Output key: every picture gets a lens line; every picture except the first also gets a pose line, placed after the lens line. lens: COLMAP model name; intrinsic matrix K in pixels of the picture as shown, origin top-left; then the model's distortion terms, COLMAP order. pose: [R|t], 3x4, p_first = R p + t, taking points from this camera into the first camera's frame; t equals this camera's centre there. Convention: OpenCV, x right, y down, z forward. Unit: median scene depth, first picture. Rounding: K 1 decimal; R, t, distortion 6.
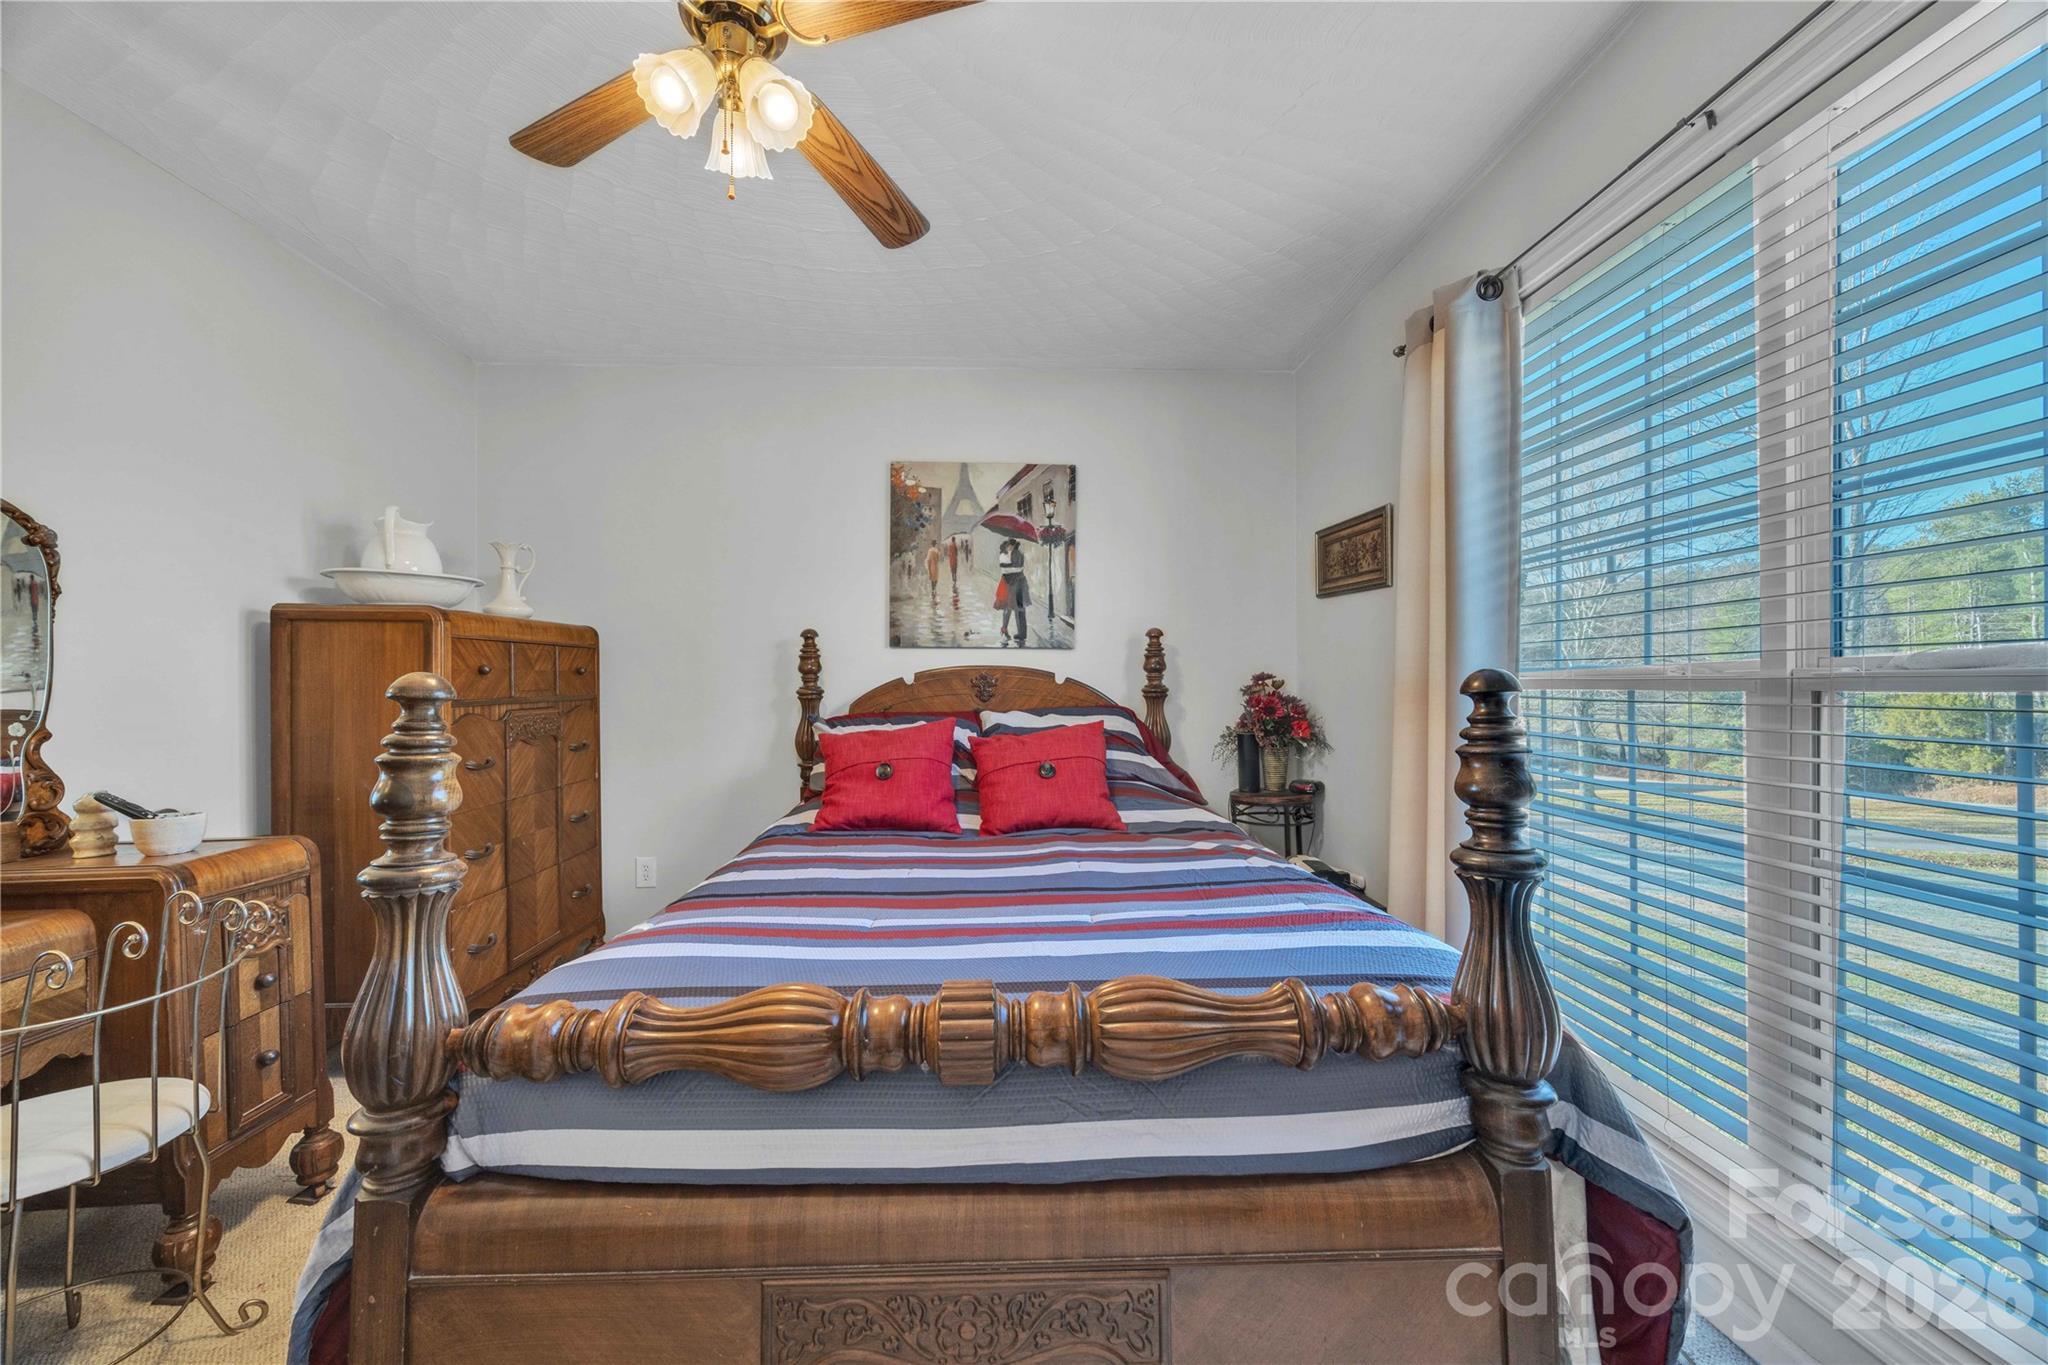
lens RADIAL K [[778.6, 0, 1021.4], [0, 778.6, 678.3], [0, 0, 1]] dist [-0.003385, 0.000398]
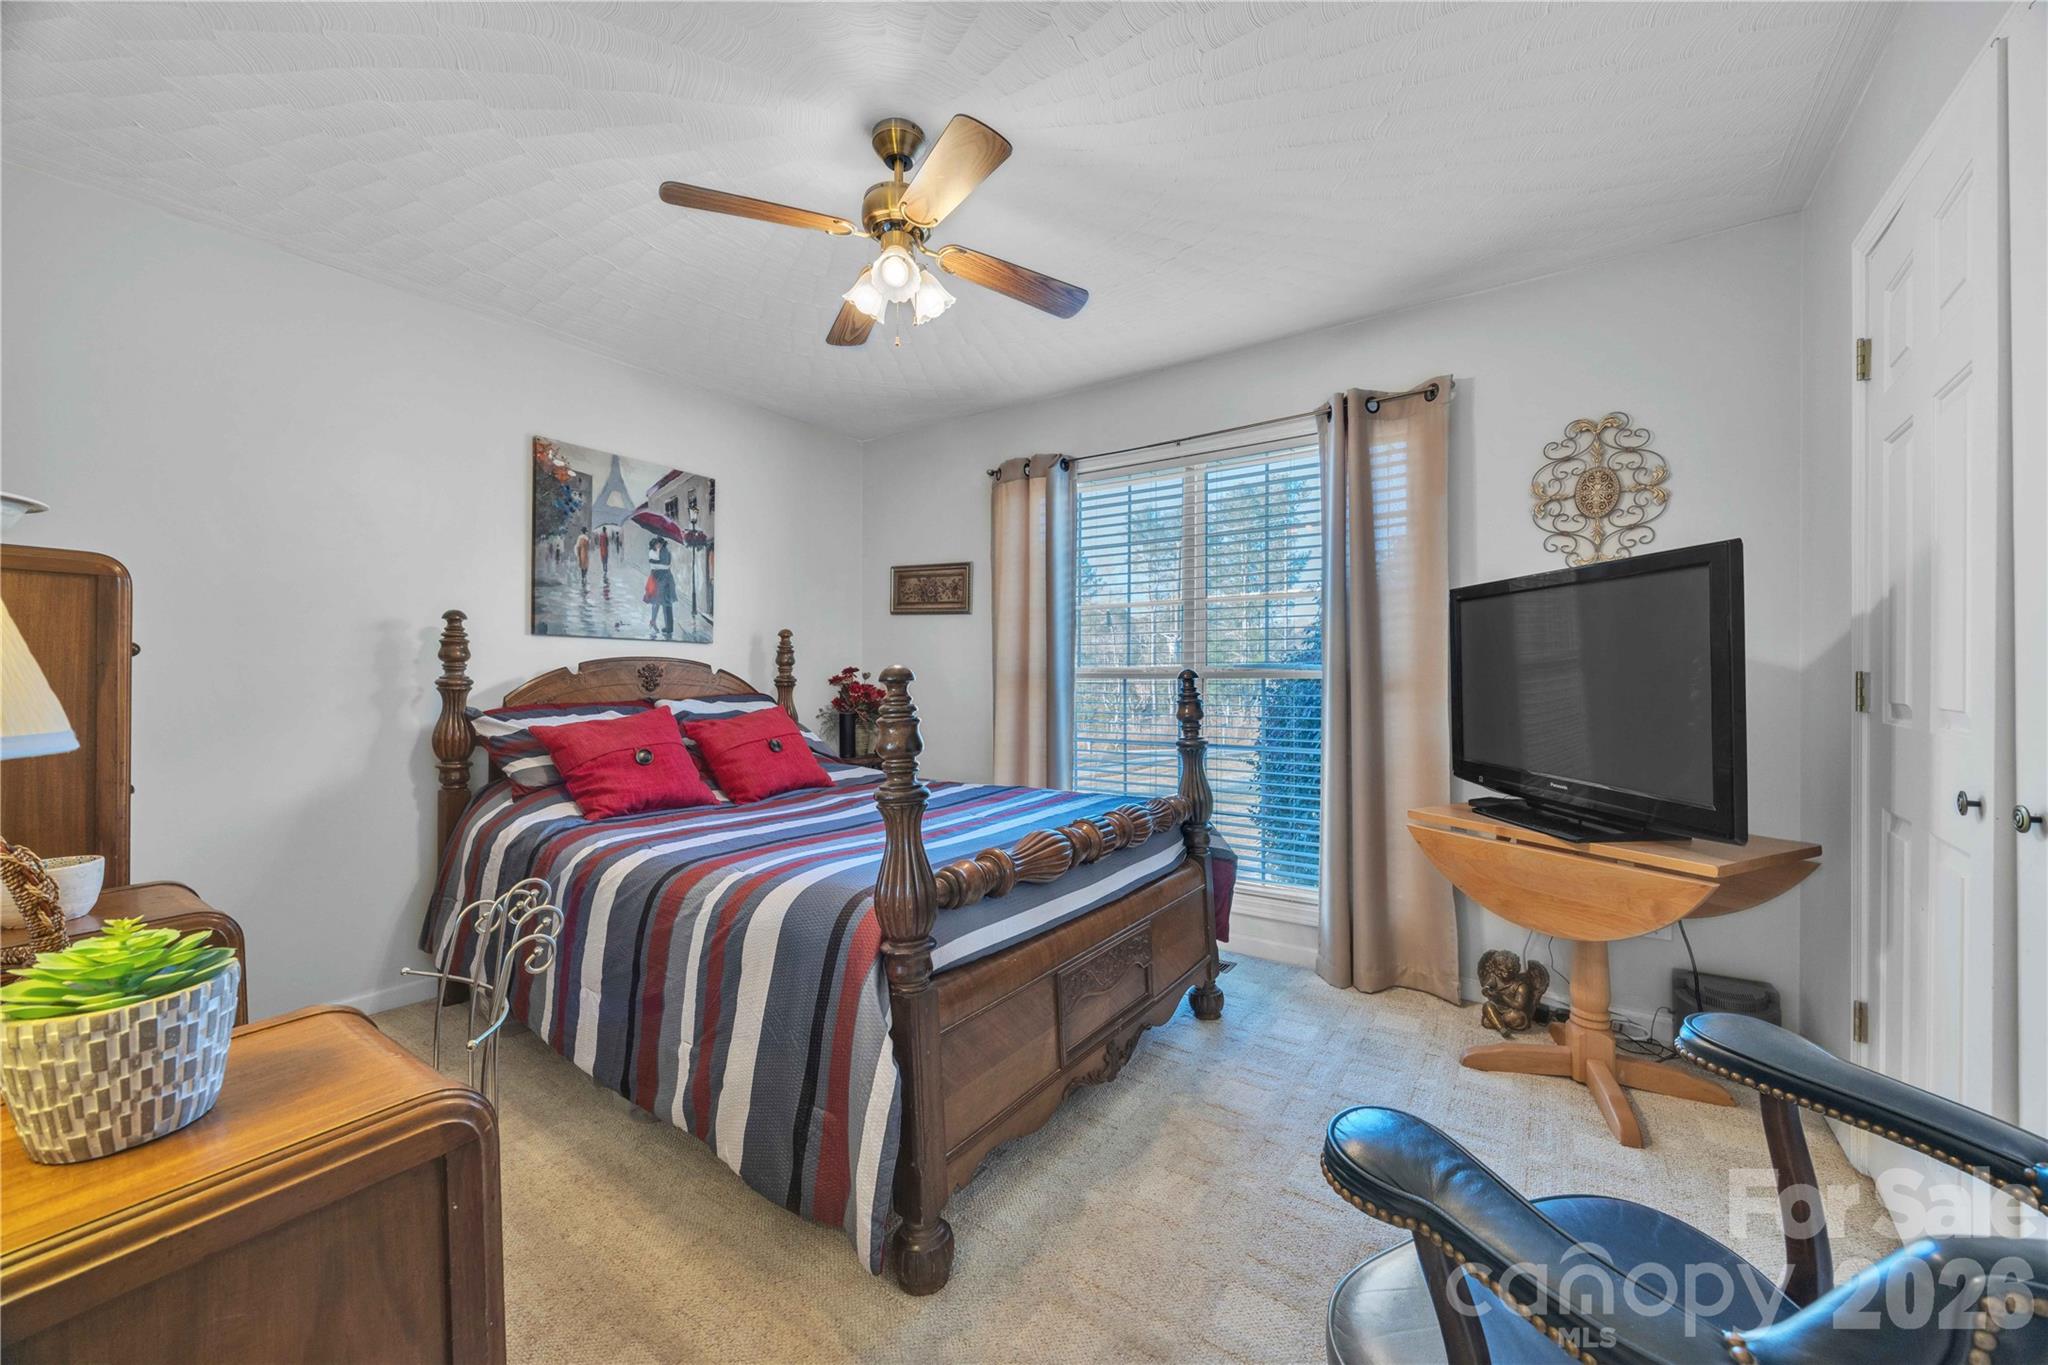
lens RADIAL K [[778.6, 0, 1031.3], [0, 778.6, 682.0], [0, 0, 1]] dist [-0.003385, 0.000398]
pose [[0.603000, -0.002502, 0.797737, -0.554361], [-0.008216, 0.999923, 0.009347, 0.003605], [-0.797699, -0.012191, 0.602933, -0.042006]]
